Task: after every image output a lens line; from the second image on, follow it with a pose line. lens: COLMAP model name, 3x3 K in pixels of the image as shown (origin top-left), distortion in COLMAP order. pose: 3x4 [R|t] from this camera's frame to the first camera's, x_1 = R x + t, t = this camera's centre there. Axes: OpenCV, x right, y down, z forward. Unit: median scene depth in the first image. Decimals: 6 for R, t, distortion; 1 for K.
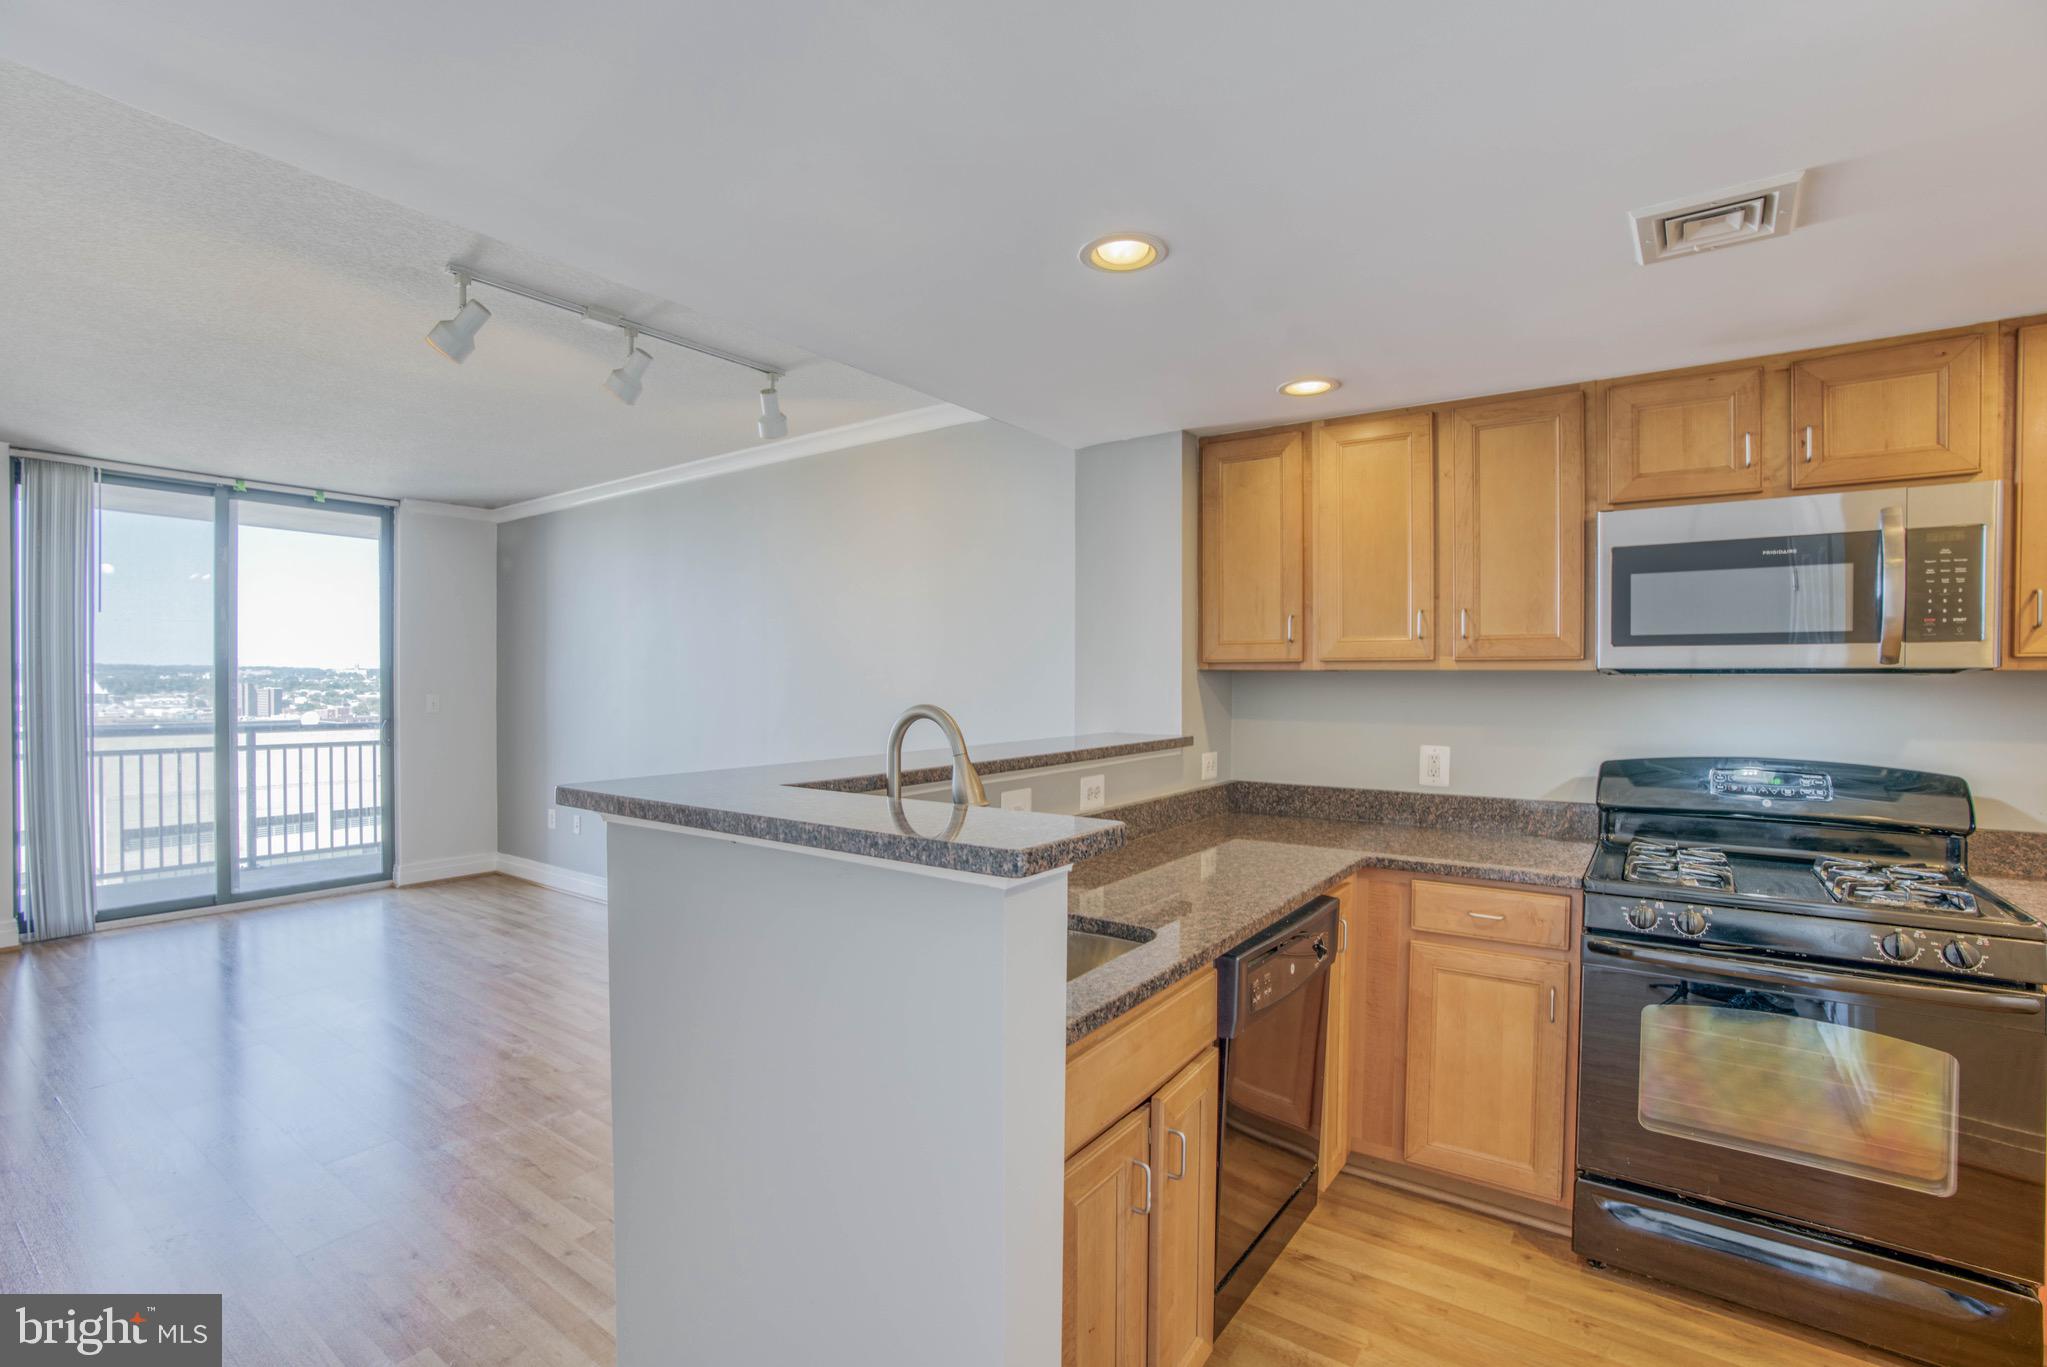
lens RADIAL K [[941.0, 0, 1013.2], [0, 941.0, 684.7], [0, 0, 1]] dist [-0.062522, 0.021974]
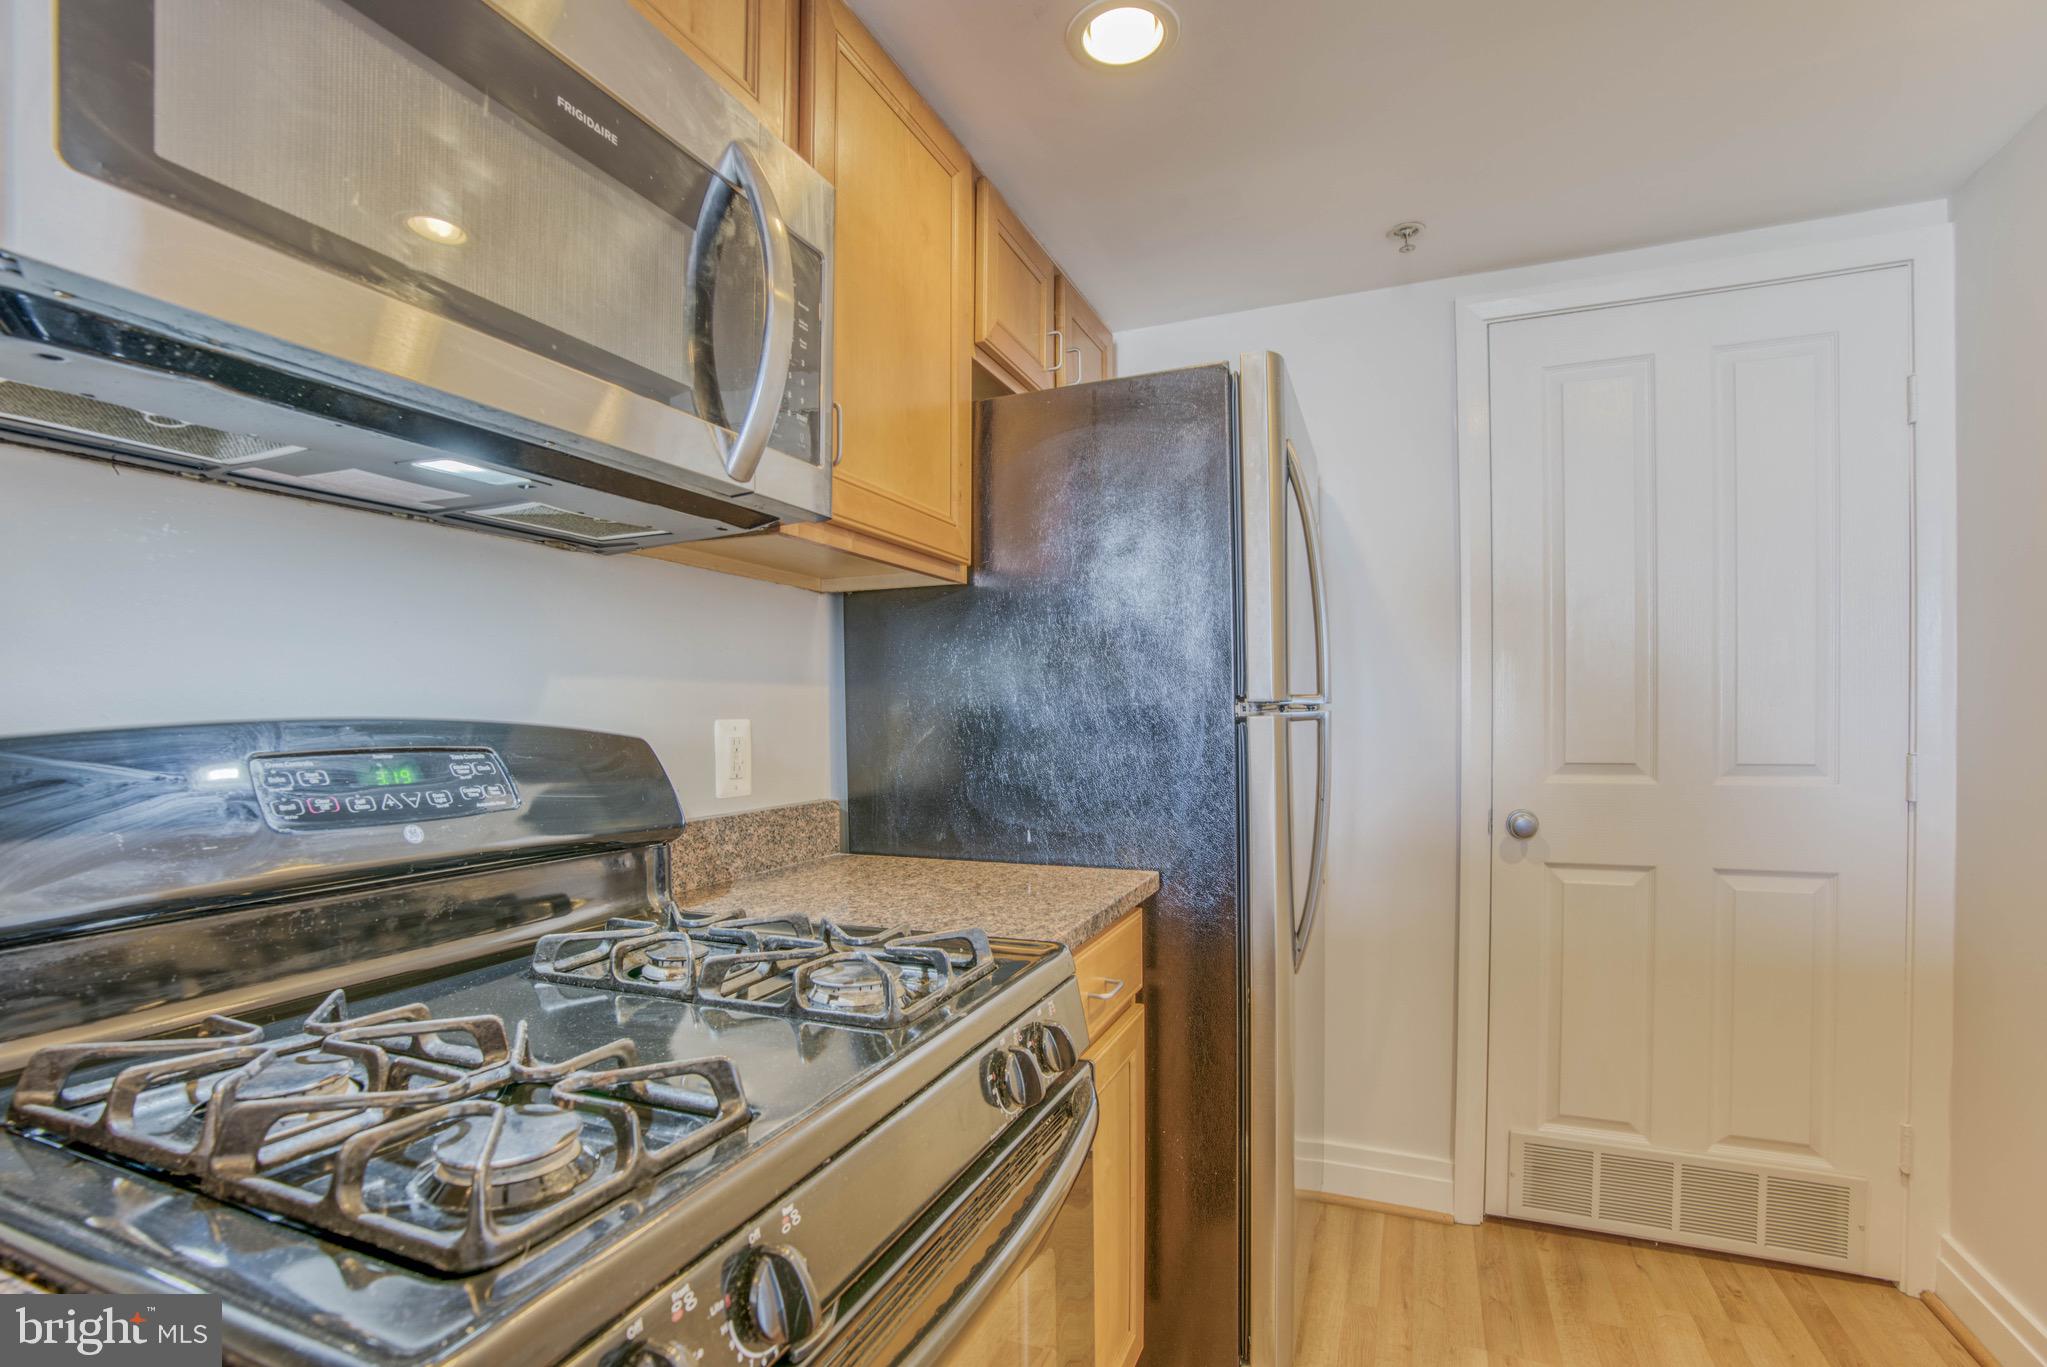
lens RADIAL K [[941.0, 0, 1027.9], [0, 941.0, 720.2], [0, 0, 1]] dist [-0.062522, 0.021974]
pose [[-0.217331, -0.007569, 0.976069, 0.202657], [0.011486, 0.999881, 0.010311, 0.041164], [-0.976030, 0.013452, -0.217219, 0.415708]]
